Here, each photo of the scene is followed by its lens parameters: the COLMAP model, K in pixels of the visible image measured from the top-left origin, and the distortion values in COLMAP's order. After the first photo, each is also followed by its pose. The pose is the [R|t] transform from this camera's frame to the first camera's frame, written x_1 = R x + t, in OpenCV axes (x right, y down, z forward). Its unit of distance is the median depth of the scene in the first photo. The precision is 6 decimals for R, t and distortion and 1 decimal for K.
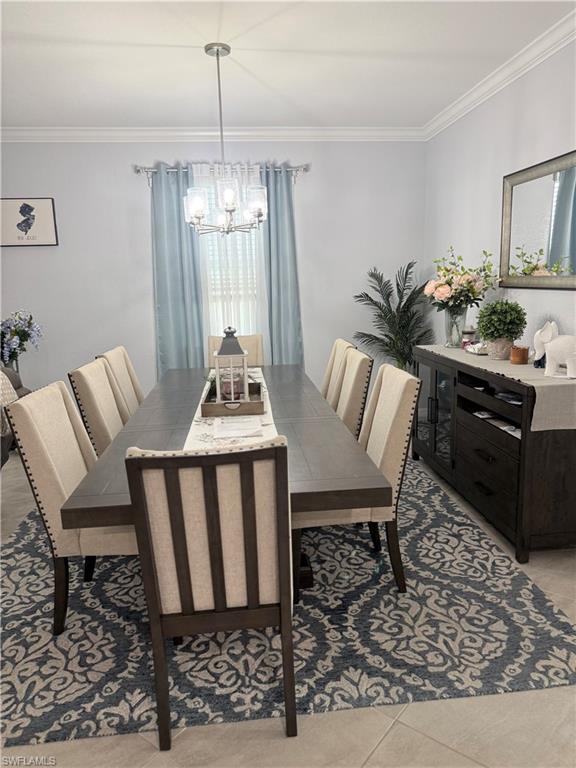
lens RADIAL K [[544.5, 0, 289.2], [0, 544.5, 384.2], [0, 0, 1]] dist [0.001227, 0.001258]
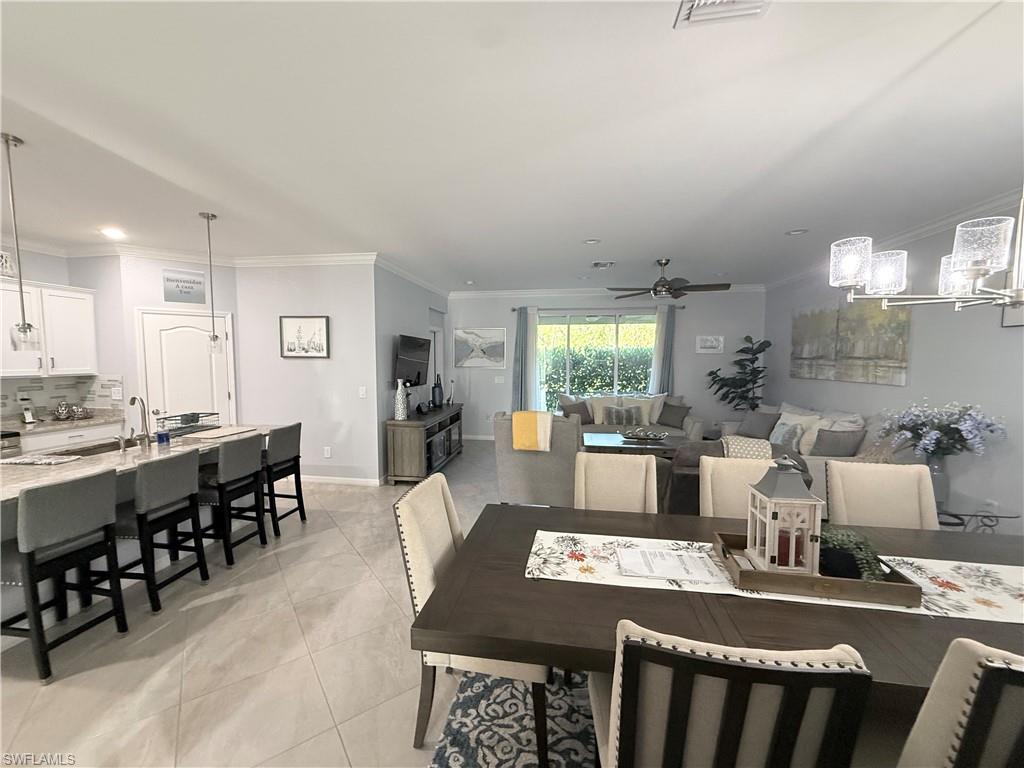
lens RADIAL K [[412.2, 0, 511.4], [0, 412.2, 381.2], [0, 0, 1]] dist [0.000569, 0.000052]
pose [[-0.256609, 0.090072, -0.962309, 0.692005], [-0.172071, 0.975485, 0.137190, -0.304615], [0.951075, 0.200789, -0.234819, 1.099961]]
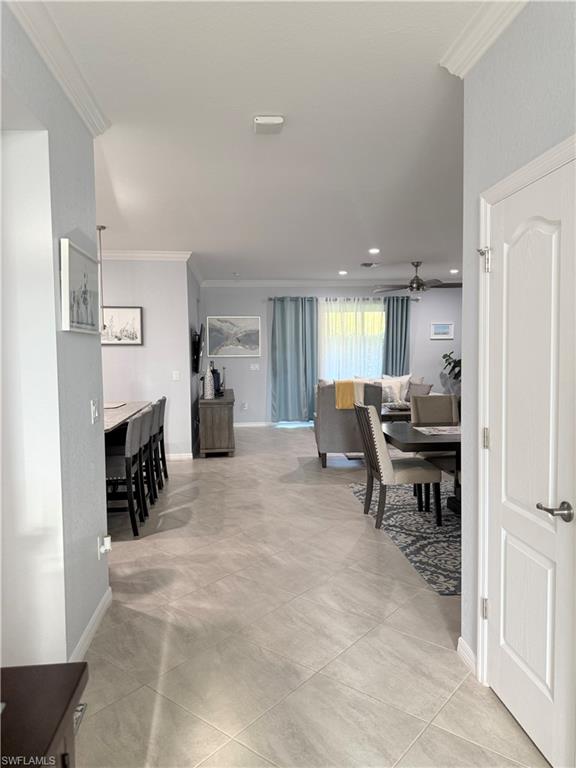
lens RADIAL K [[544.5, 0, 288.1], [0, 544.5, 384.4], [0, 0, 1]] dist [0.001227, 0.001258]
pose [[-0.006797, 0.096804, -0.995280, 2.150893], [-0.172163, 0.980328, 0.096525, -0.169849], [0.985045, 0.172006, 0.010003, 0.404847]]
